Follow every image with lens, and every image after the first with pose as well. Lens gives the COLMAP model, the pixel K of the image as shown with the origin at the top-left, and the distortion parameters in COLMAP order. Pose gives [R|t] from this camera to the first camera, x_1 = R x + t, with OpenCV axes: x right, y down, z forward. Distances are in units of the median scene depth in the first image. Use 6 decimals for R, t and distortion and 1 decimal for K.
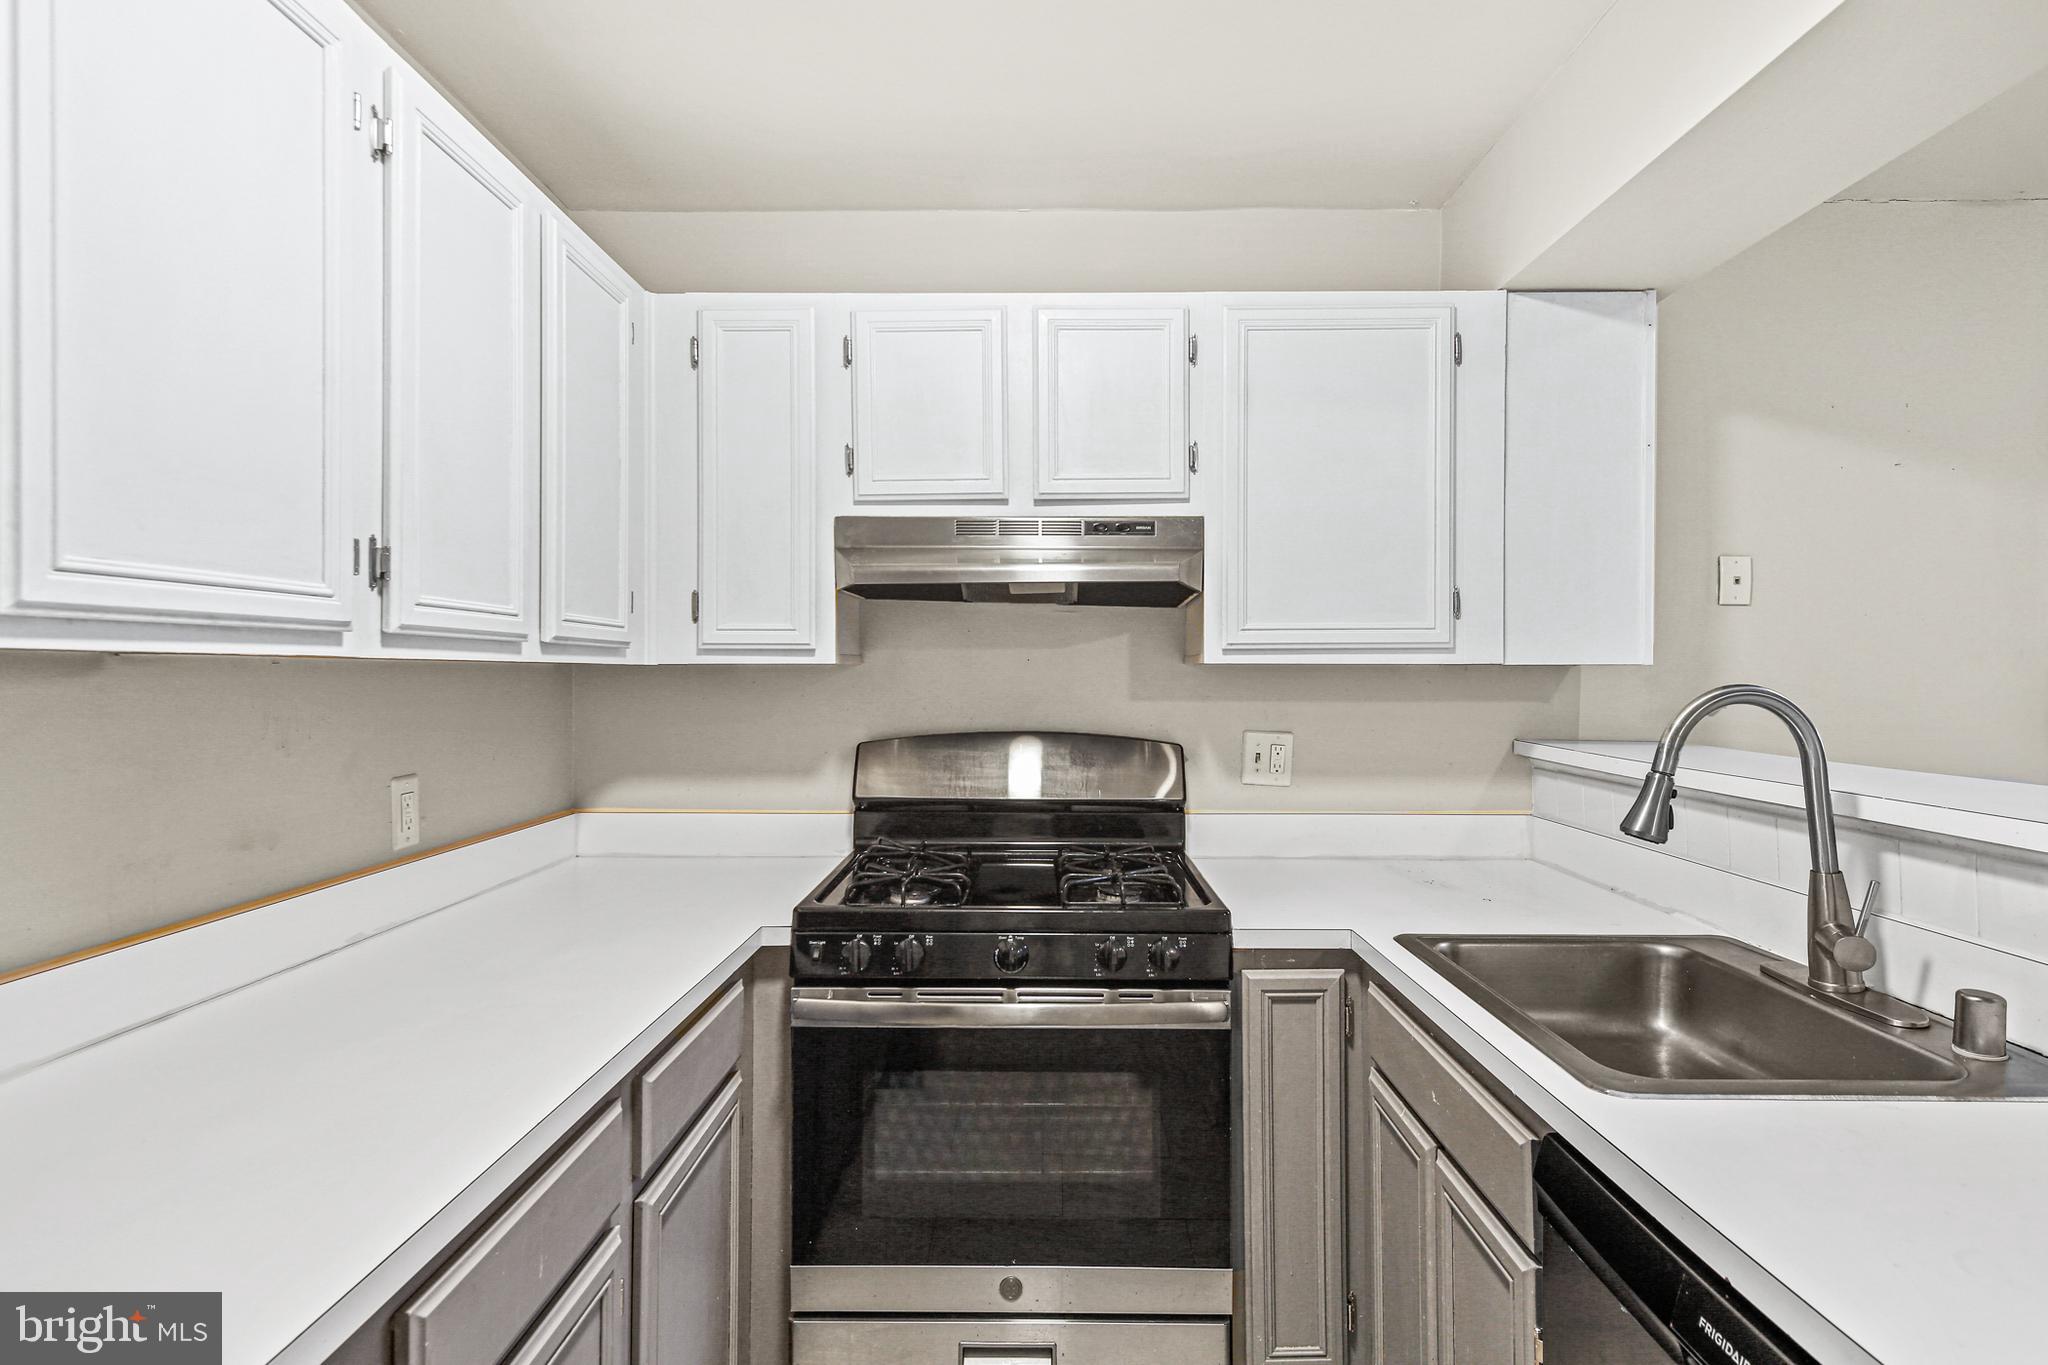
lens RADIAL K [[976.1, 0, 1024.0], [0, 976.1, 682.5], [0, 0, 1]] dist [0.019563, -0.000548]
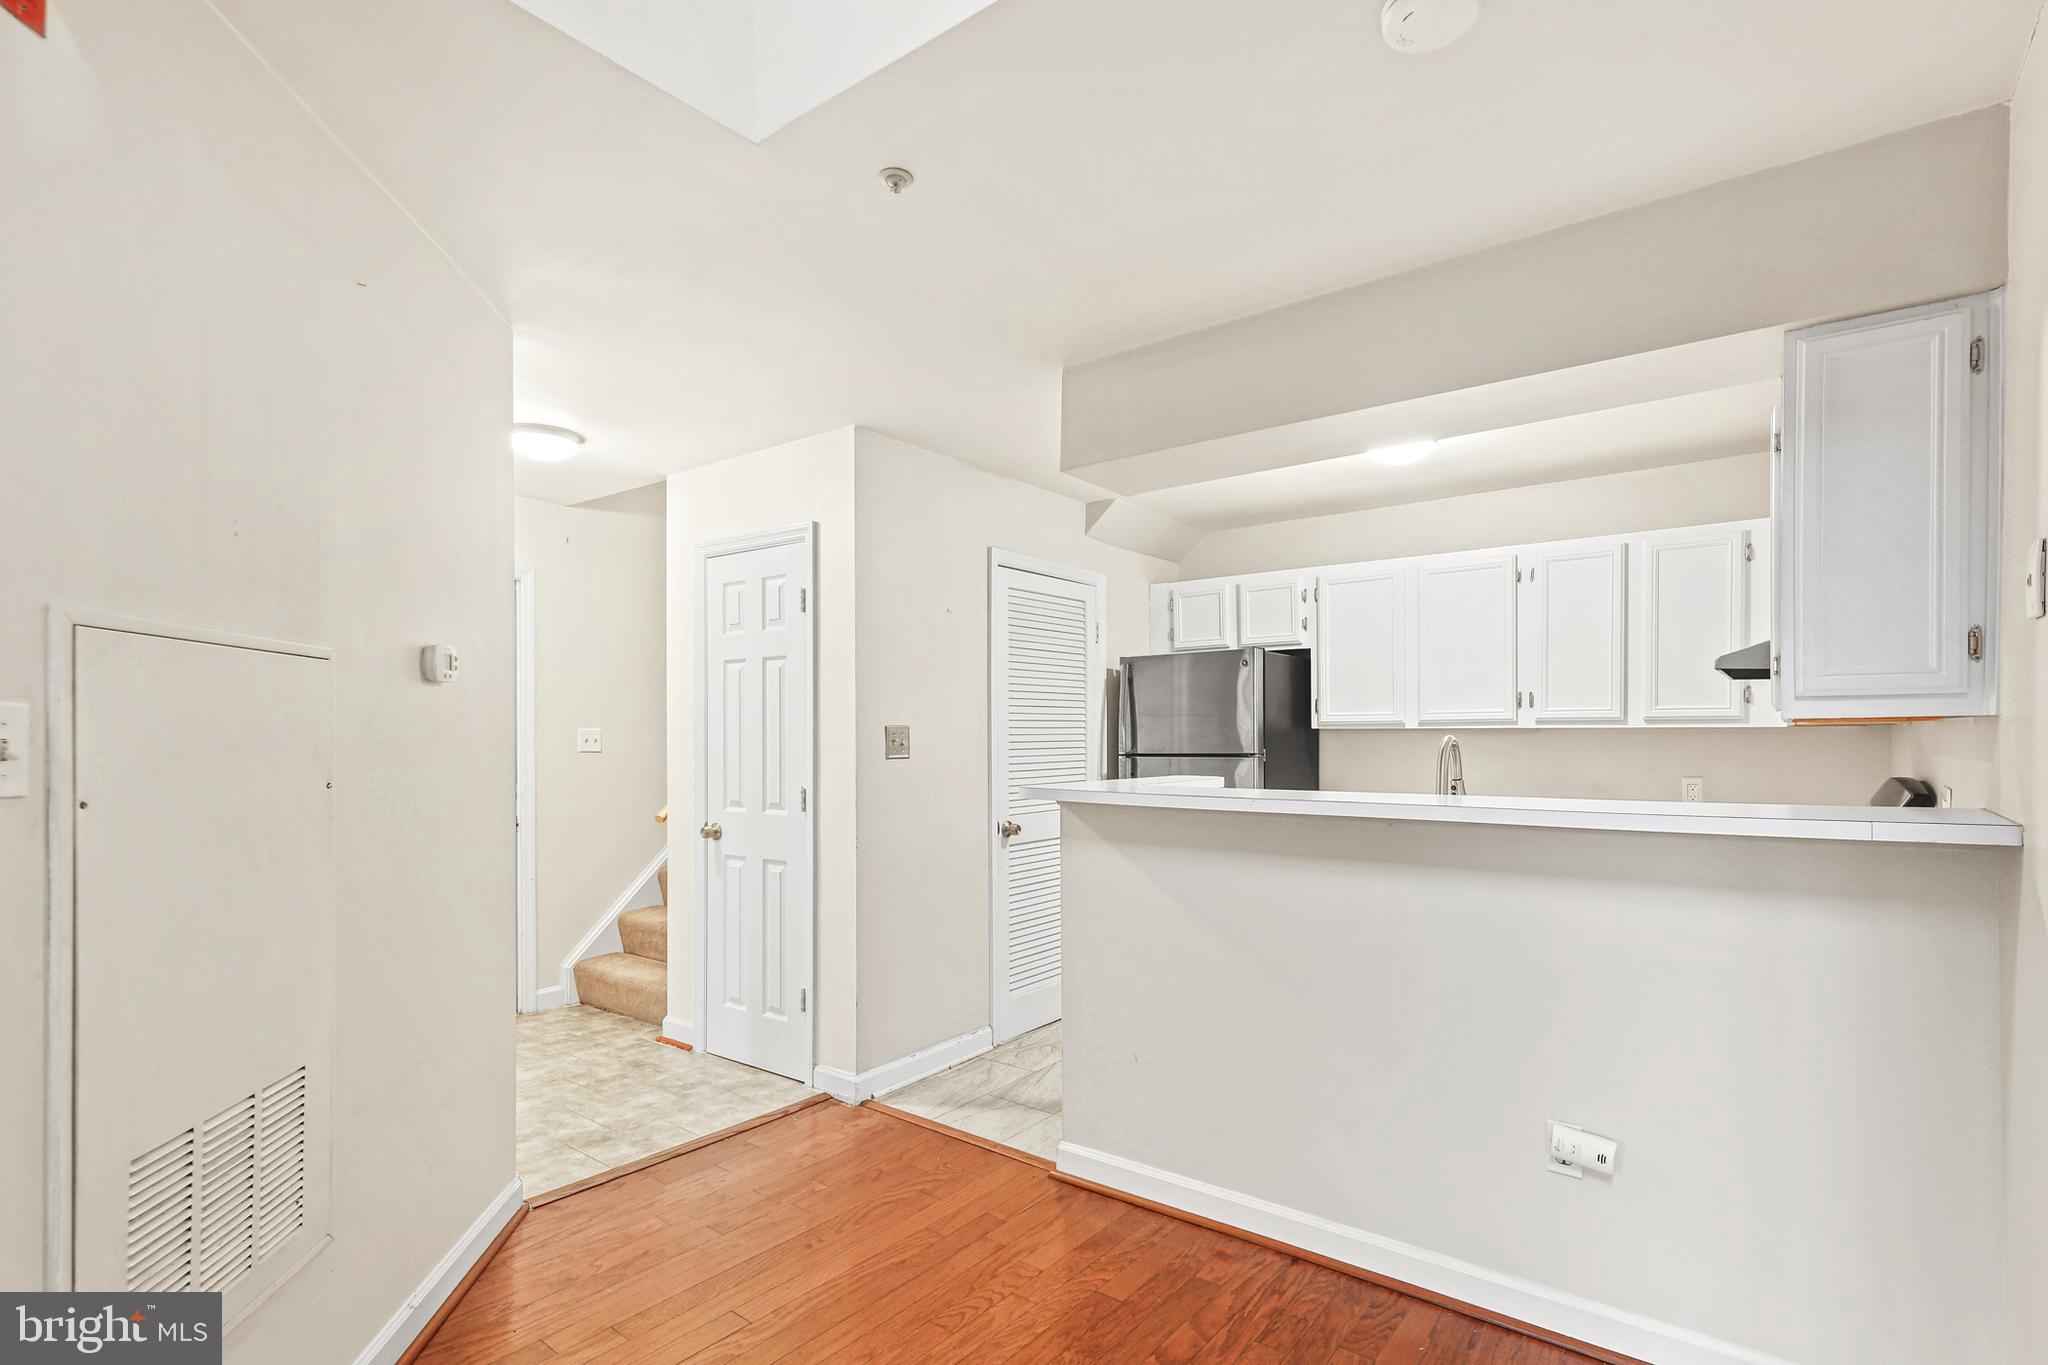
lens RADIAL K [[989.3, 0, 1026.7], [0, 989.3, 738.4], [0, 0, 1]] dist [0.016651, -0.000847]
pose [[-0.604945, 0.001376, -0.796266, 2.201424], [-0.005283, 0.999970, 0.005741, 0.000901], [0.796250, 0.007680, -0.604919, 1.192772]]
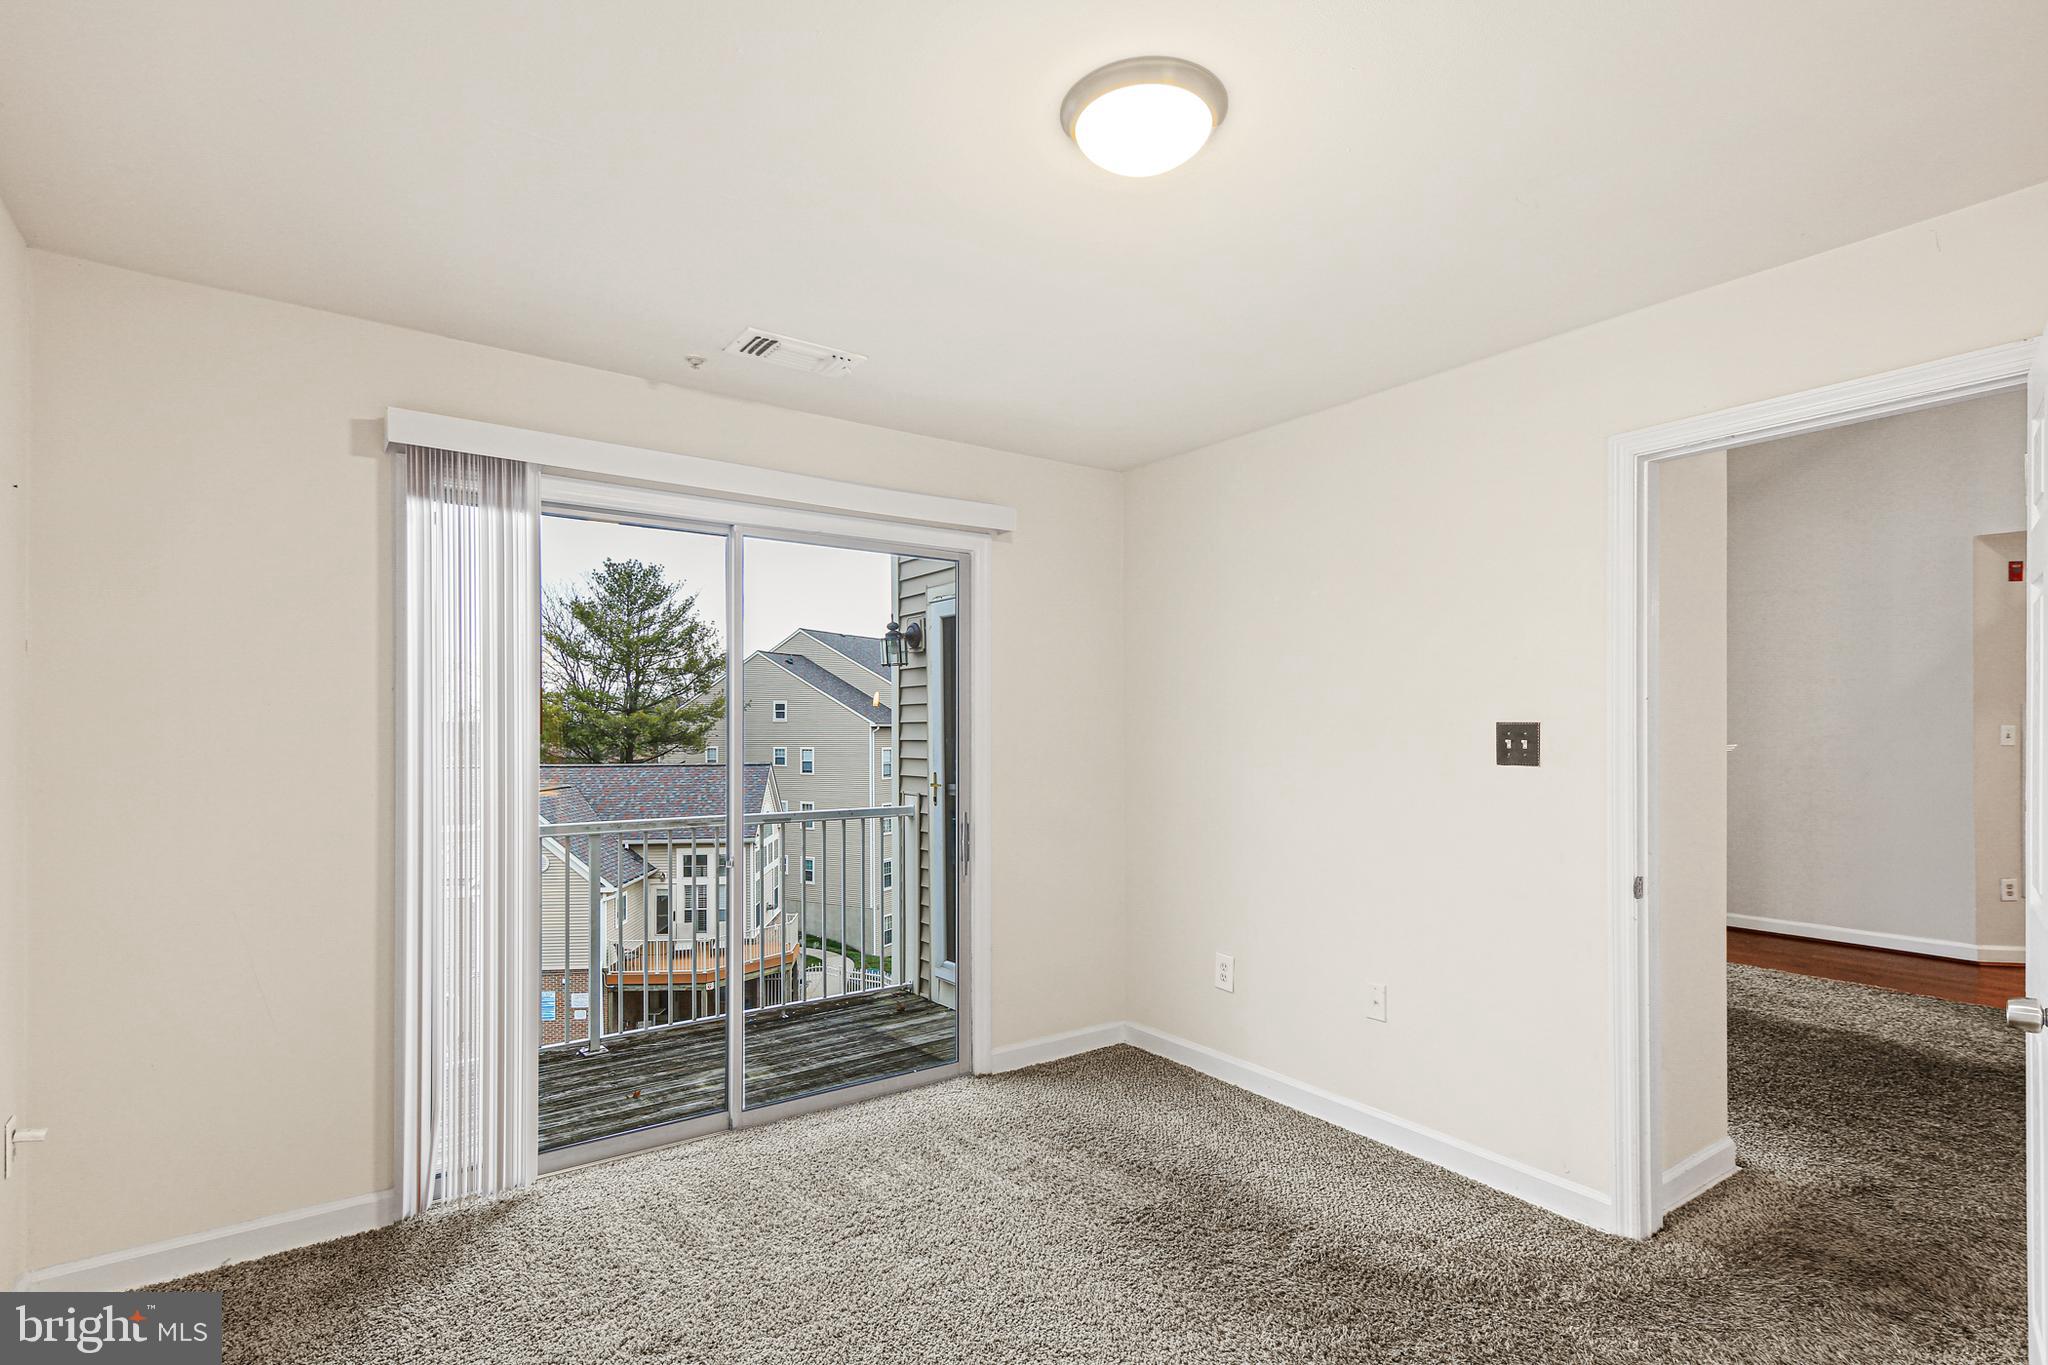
lens RADIAL K [[989.7, 0, 1016.7], [0, 989.7, 720.4], [0, 0, 1]] dist [0.020319, -0.000602]
pose [[-0.592525, 0.005906, 0.805530, 1.349302], [0.009352, 0.999956, -0.000453, -0.060501], [-0.805498, 0.007265, -0.592554, 4.773489]]
